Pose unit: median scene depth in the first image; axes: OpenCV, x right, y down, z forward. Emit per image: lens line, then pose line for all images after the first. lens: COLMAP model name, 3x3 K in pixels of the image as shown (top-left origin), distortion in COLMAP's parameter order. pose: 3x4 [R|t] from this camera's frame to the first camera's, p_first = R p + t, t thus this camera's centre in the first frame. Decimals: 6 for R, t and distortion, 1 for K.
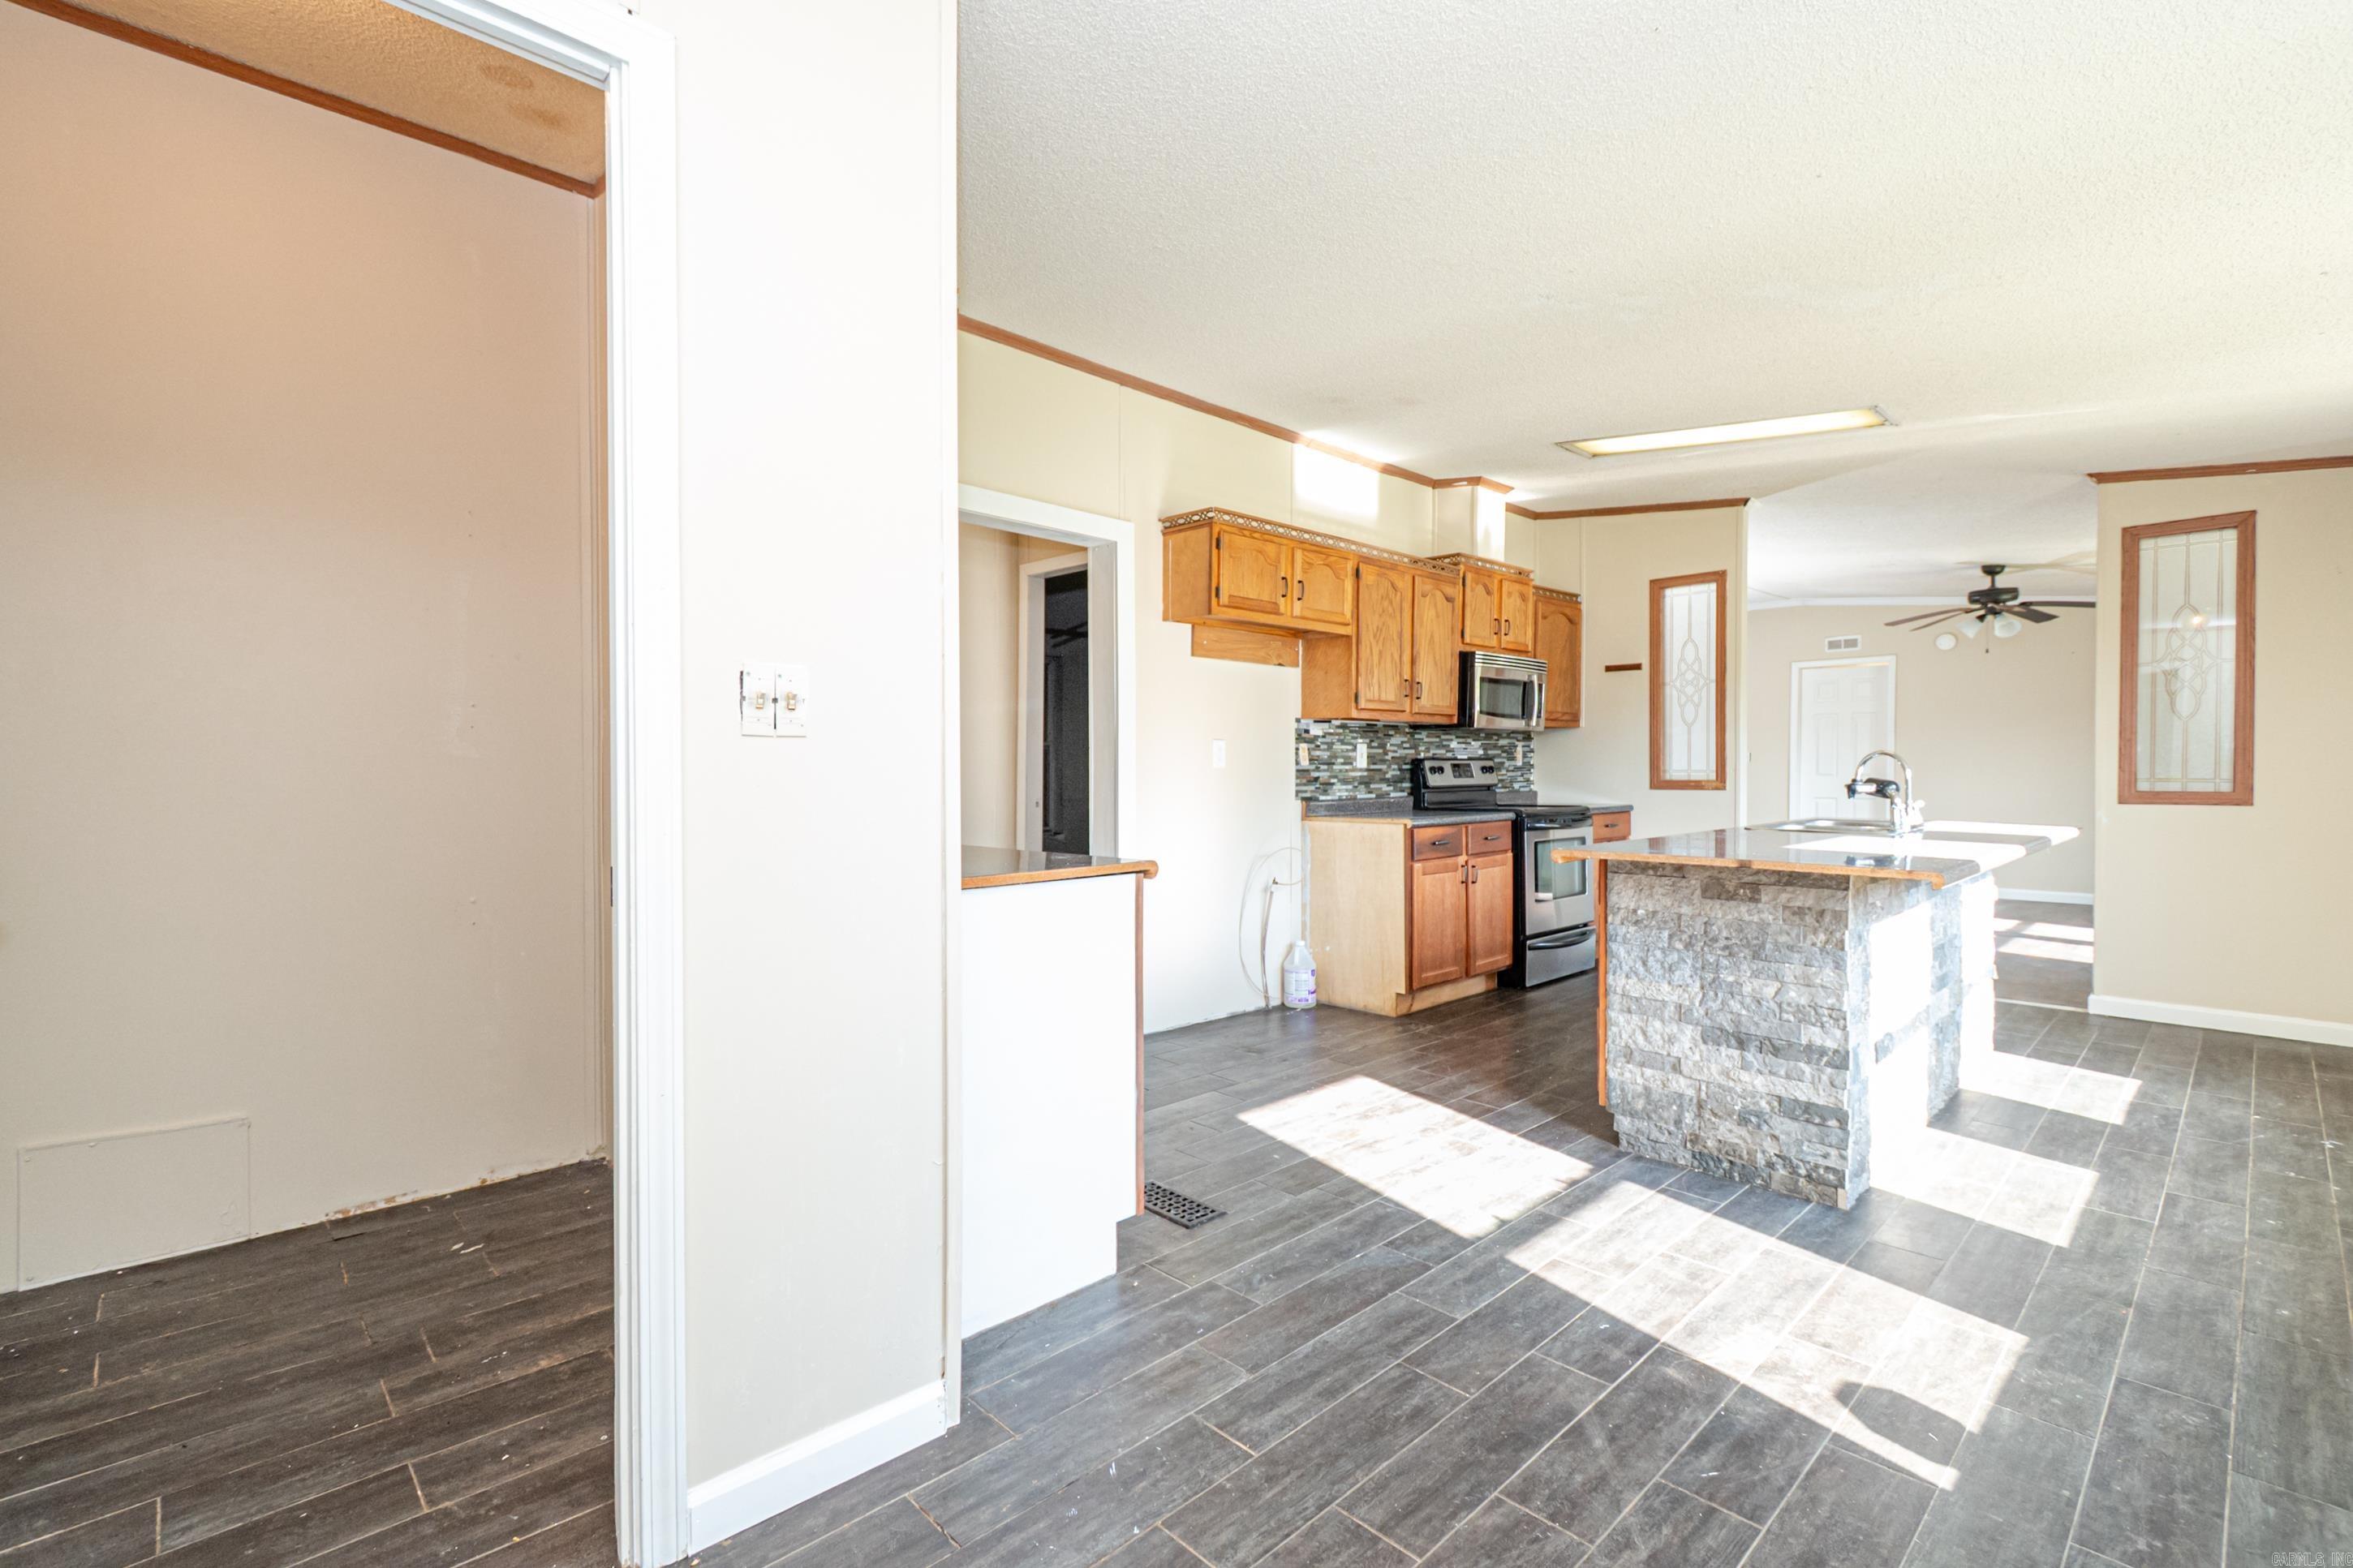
lens RADIAL K [[1048.1, 0, 1170.5], [0, 1048.1, 778.0], [0, 0, 1]] dist [0.002462, -0.000119]
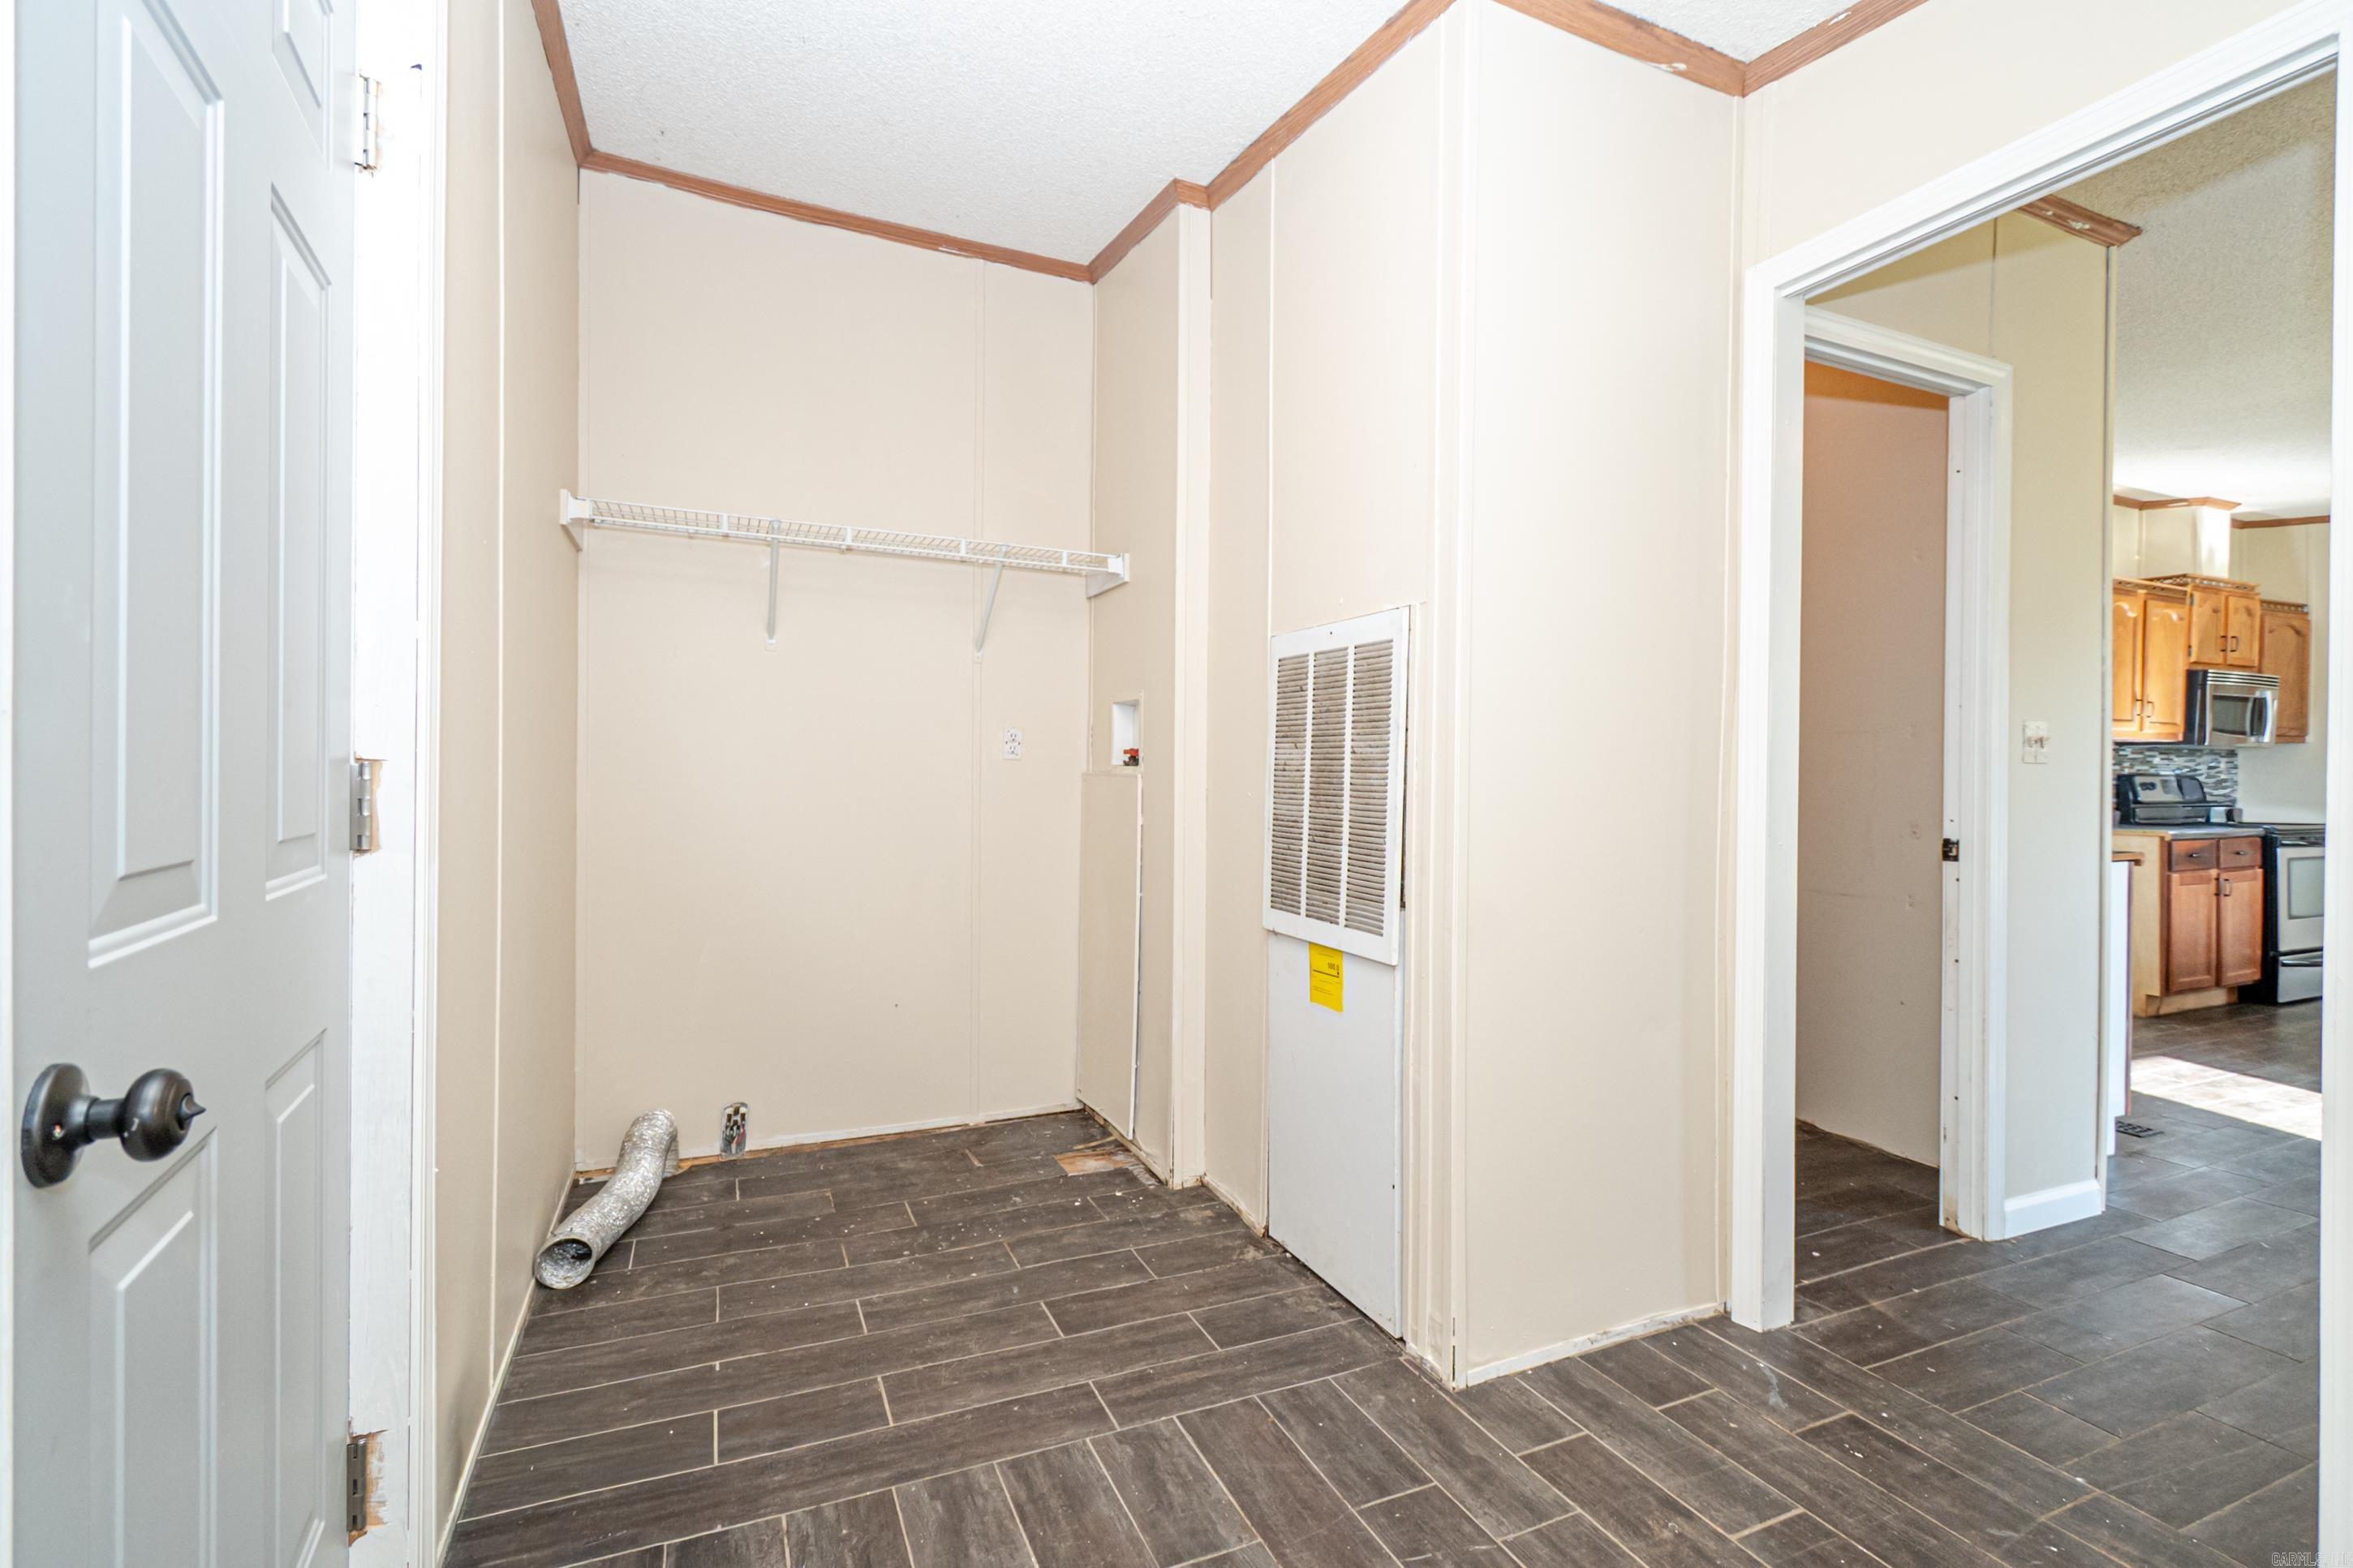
lens RADIAL K [[1048.1, 0, 1170.5], [0, 1048.1, 778.0], [0, 0, 1]] dist [0.002462, -0.000119]
pose [[0.943898, 0.013066, -0.329978, -0.329979], [-0.014879, 0.999885, -0.002970, 0.002134], [0.329901, 0.007713, 0.943984, -0.301302]]
